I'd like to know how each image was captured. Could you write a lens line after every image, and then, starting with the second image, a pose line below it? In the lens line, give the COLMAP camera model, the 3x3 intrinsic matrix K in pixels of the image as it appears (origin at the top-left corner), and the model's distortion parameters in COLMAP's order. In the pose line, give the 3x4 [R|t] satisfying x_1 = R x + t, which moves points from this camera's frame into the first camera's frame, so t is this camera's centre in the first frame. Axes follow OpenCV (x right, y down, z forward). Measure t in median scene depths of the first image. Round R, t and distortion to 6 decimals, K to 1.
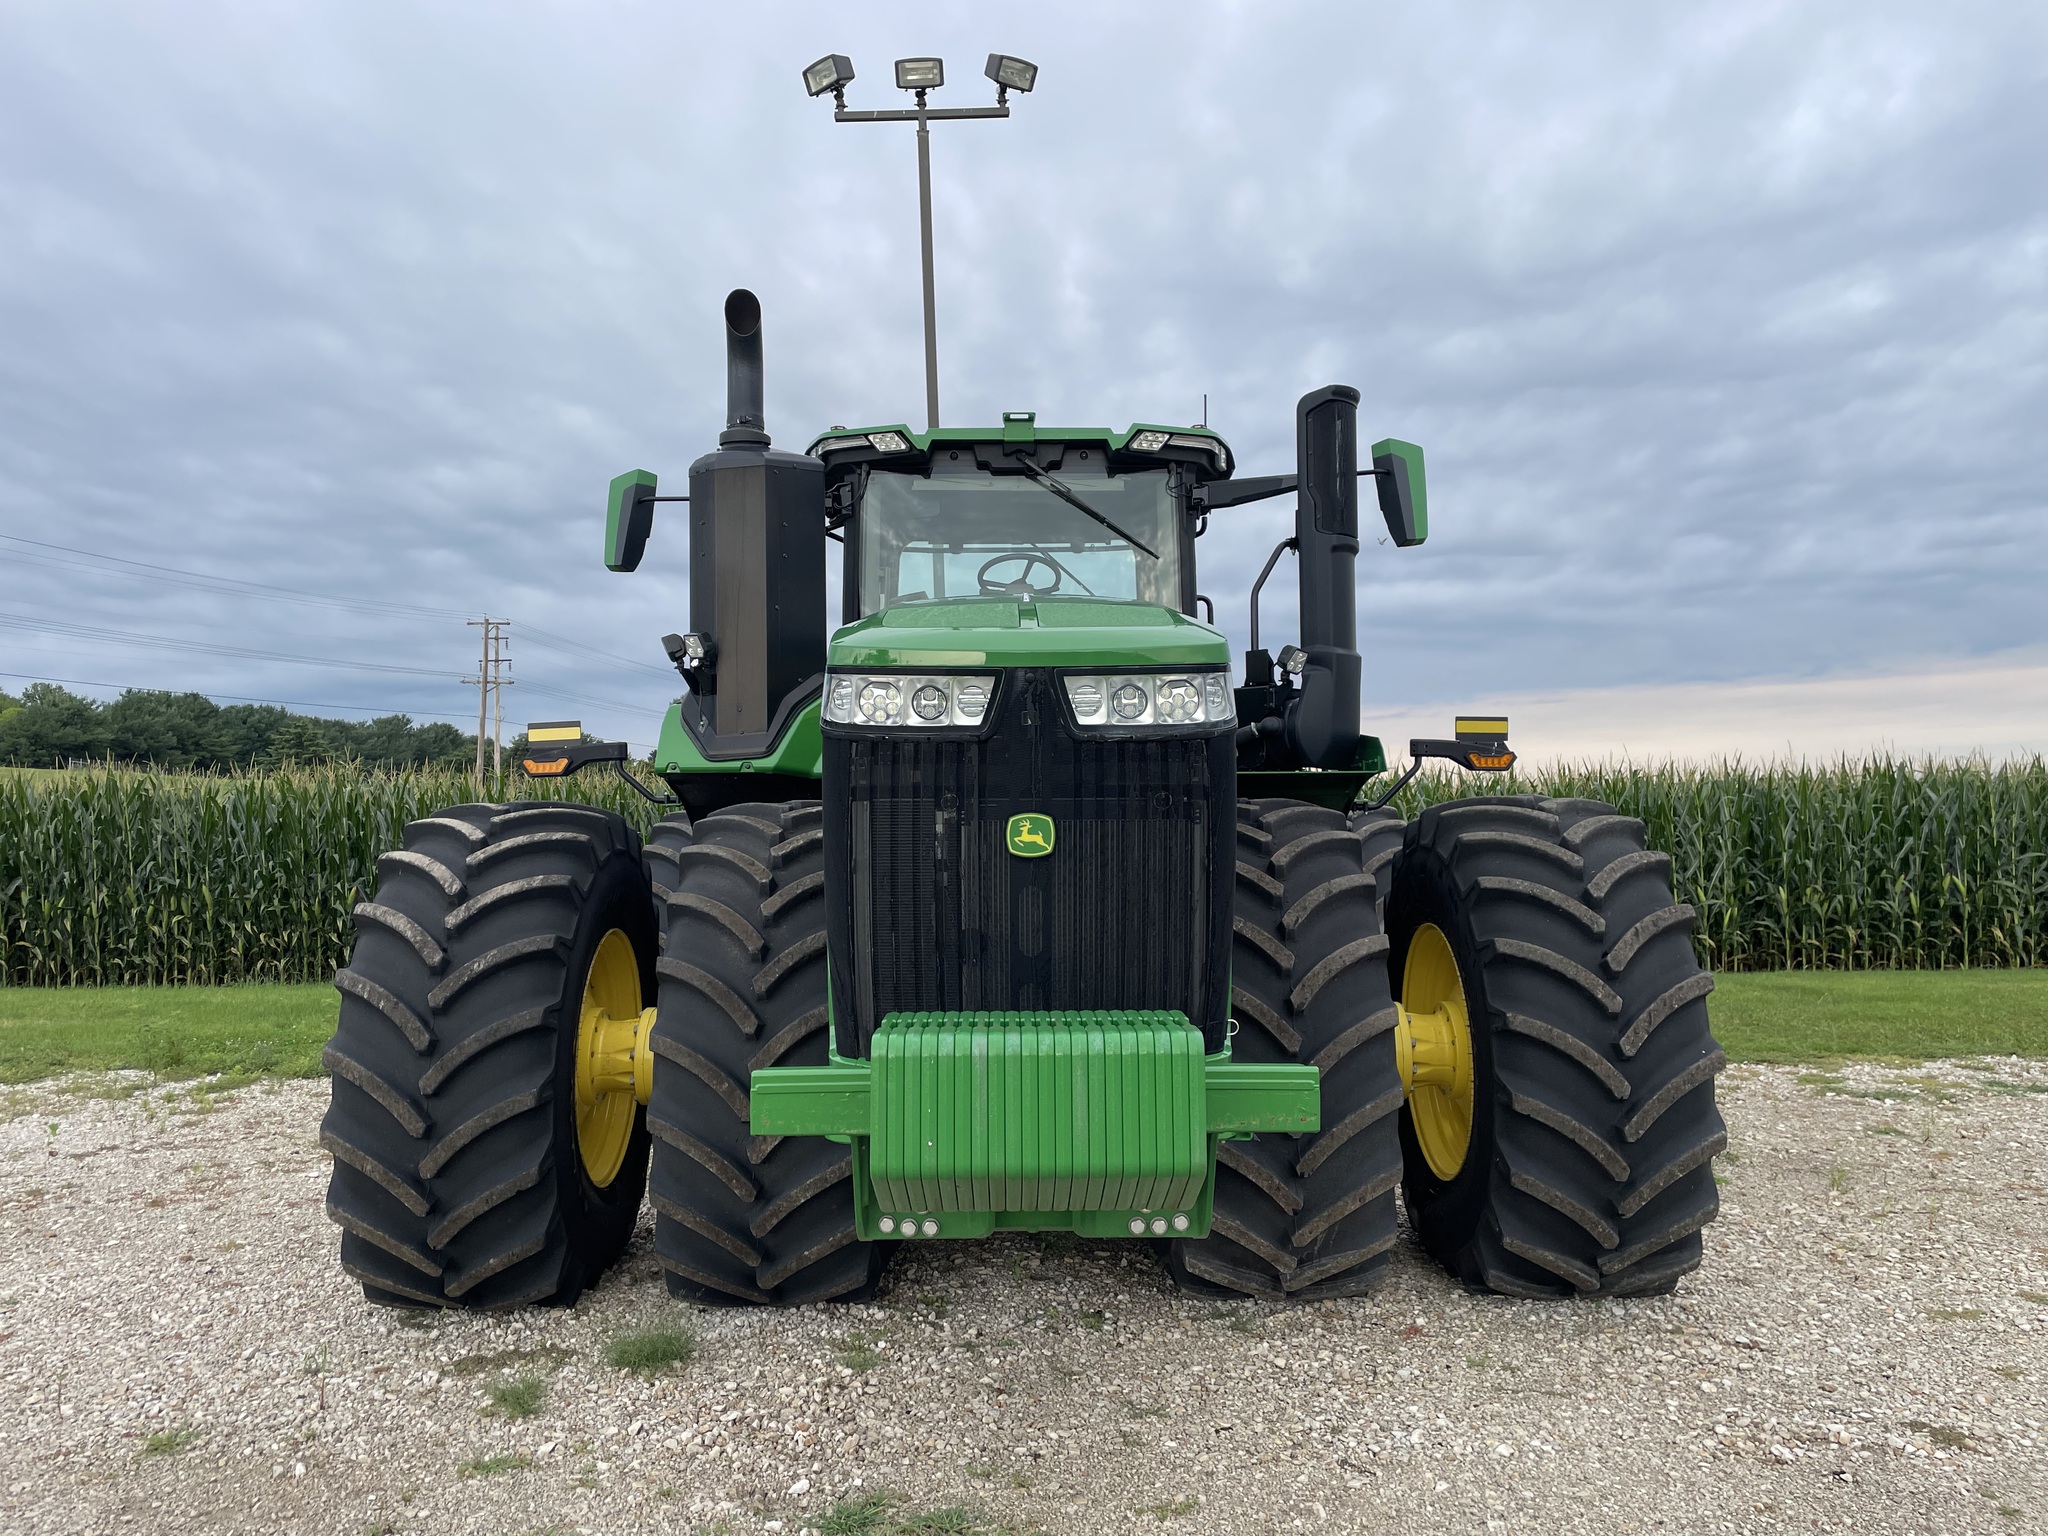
lens RADIAL K [[1556.8, 0, 1016.7], [0, 1556.8, 761.1], [0, 0, 1]] dist [0.084355, -0.113398]
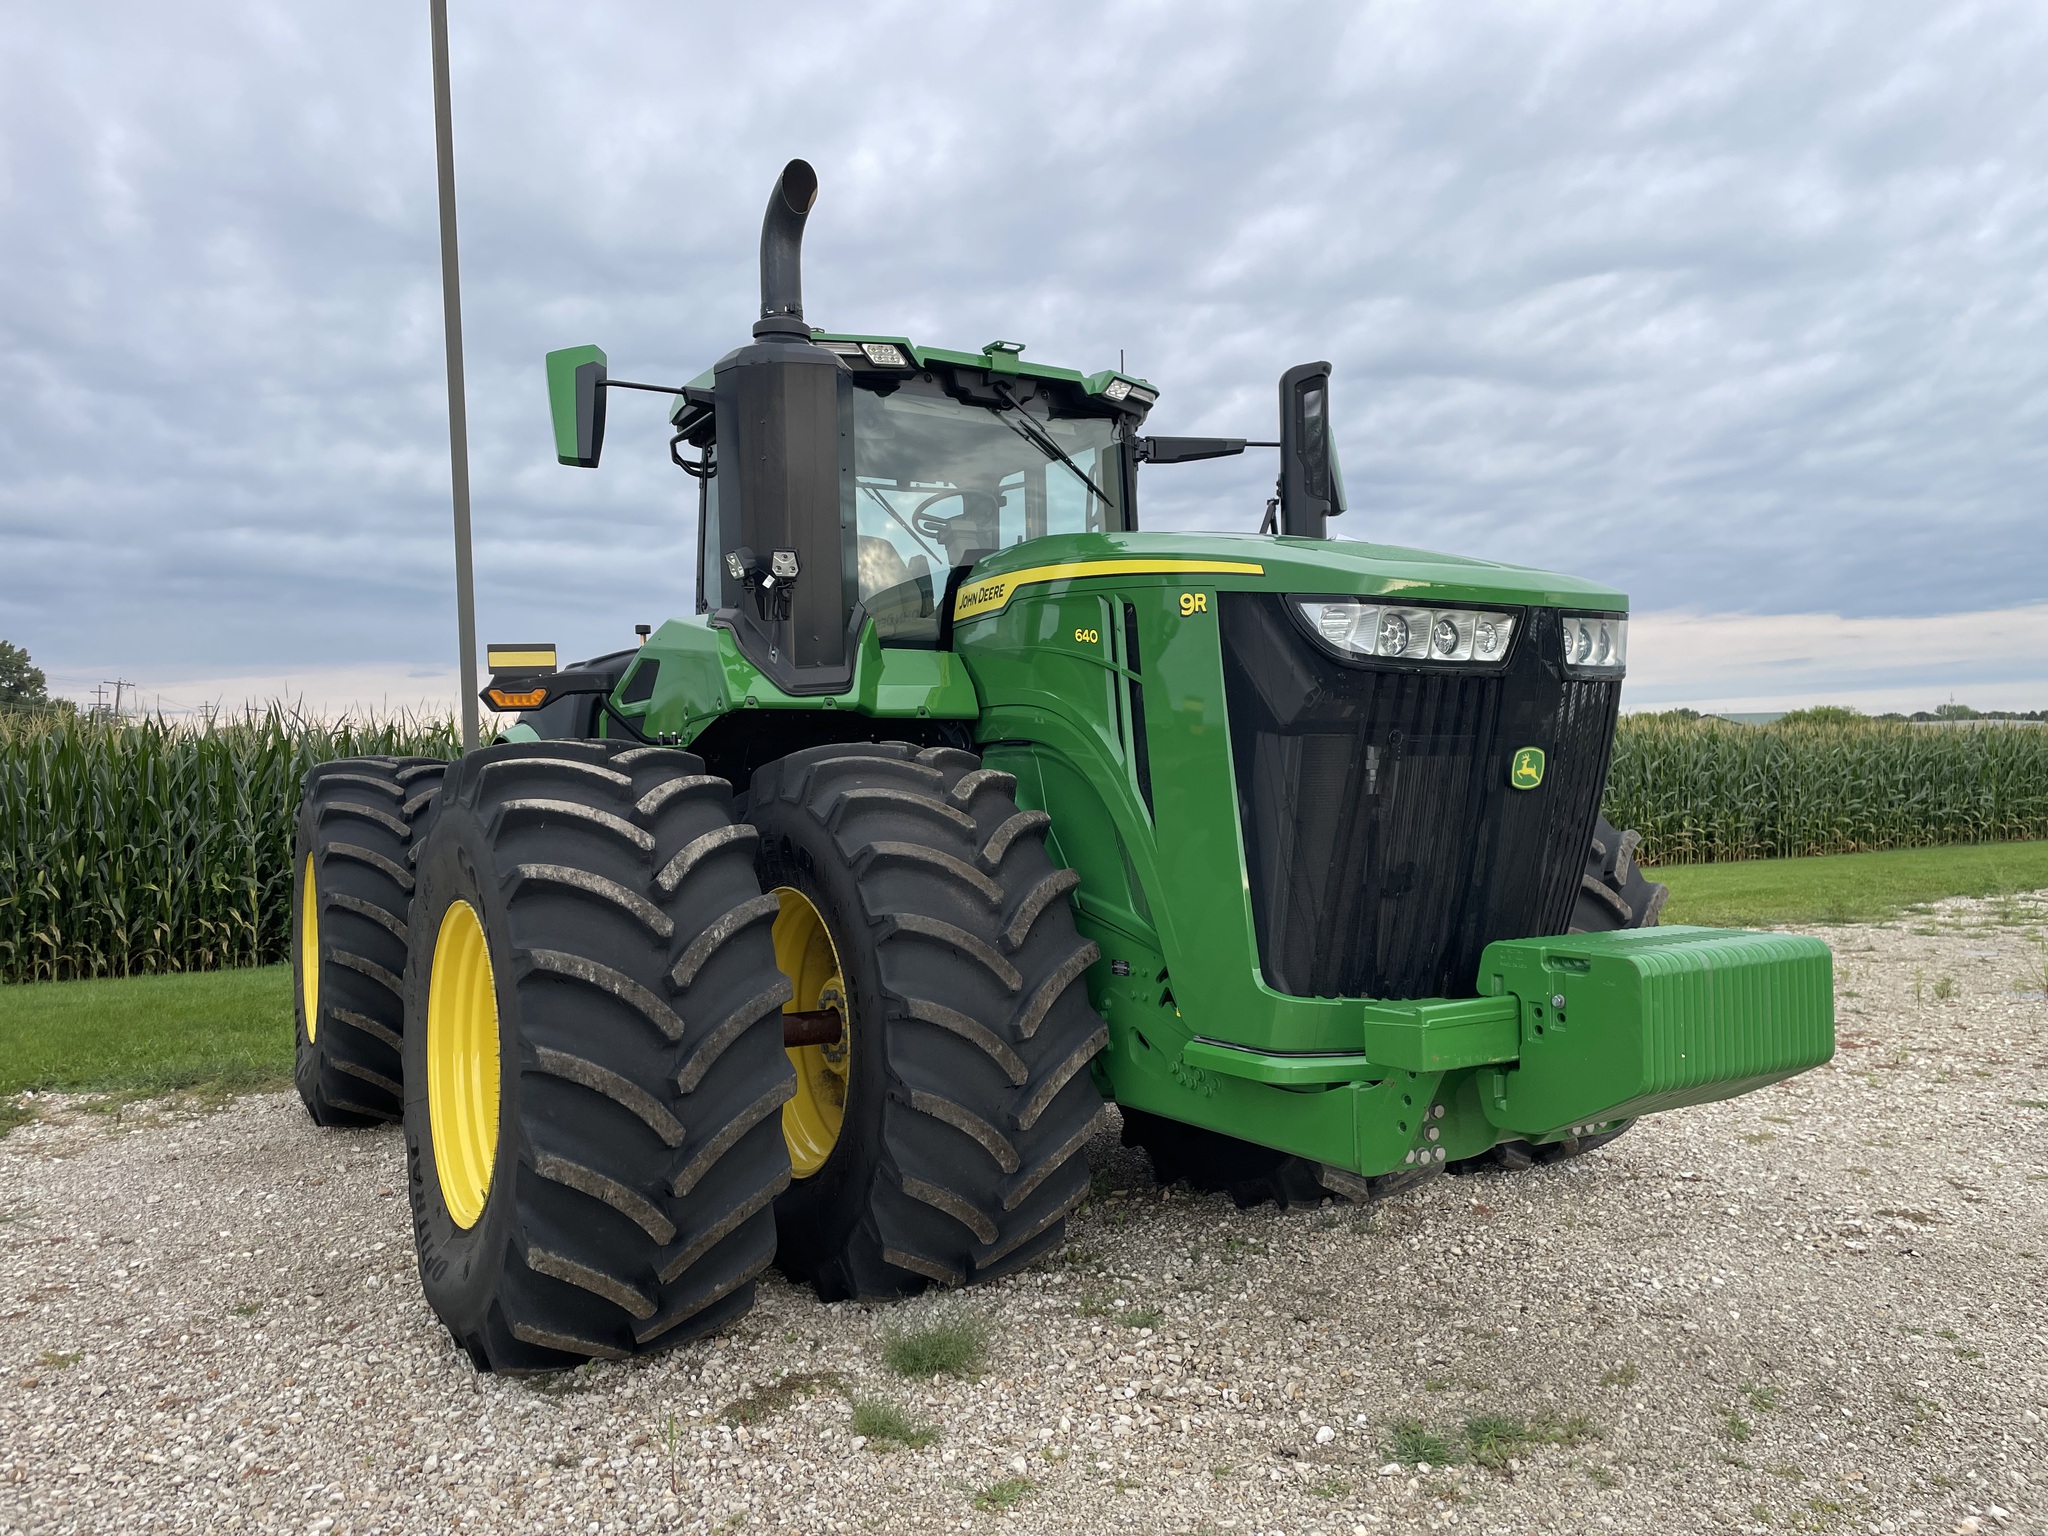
lens RADIAL K [[1553.1, 0, 1030.0], [0, 1553.1, 756.3], [0, 0, 1]] dist [0.092913, -0.125930]
pose [[0.850972, 0.003909, 0.525196, -0.499123], [-0.014444, 0.999768, 0.015963, 0.016744], [-0.525012, -0.021170, 0.850832, 0.169617]]
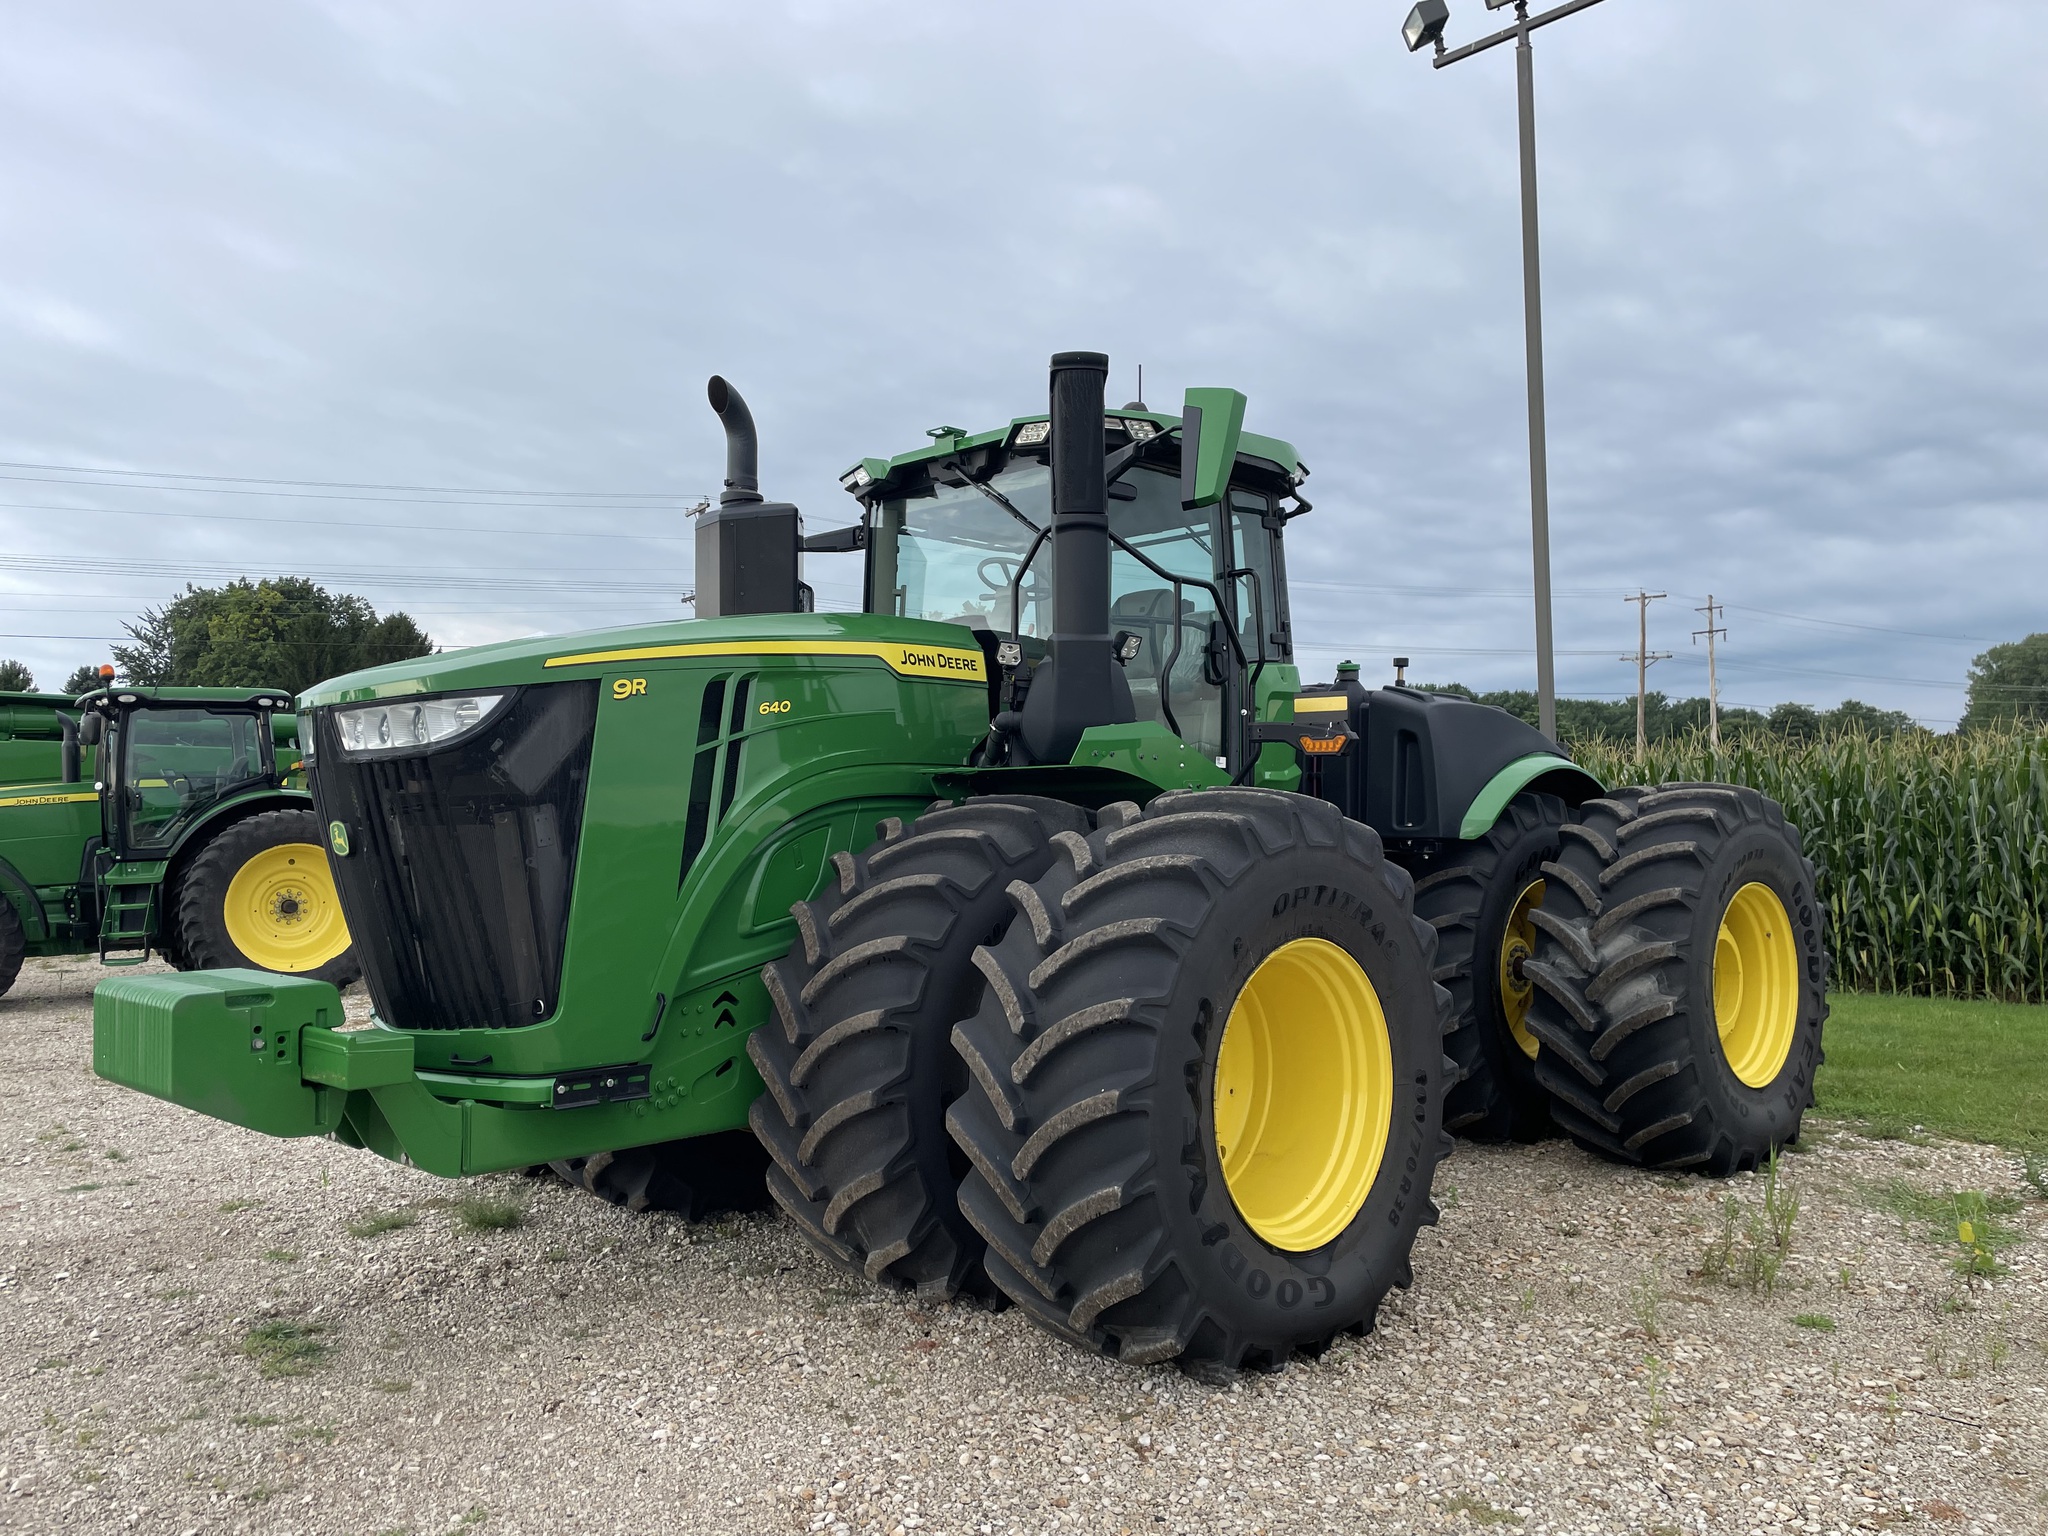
lens RADIAL K [[1643.0, 0, 1027.4], [0, 1643.0, 713.7], [0, 0, 1]] dist [-0.004446, 0.197963]
pose [[0.697897, -0.040176, -0.715071, 0.832987], [0.029578, 0.999190, -0.027271, 0.000098], [0.715587, -0.002118, 0.698520, 0.265344]]
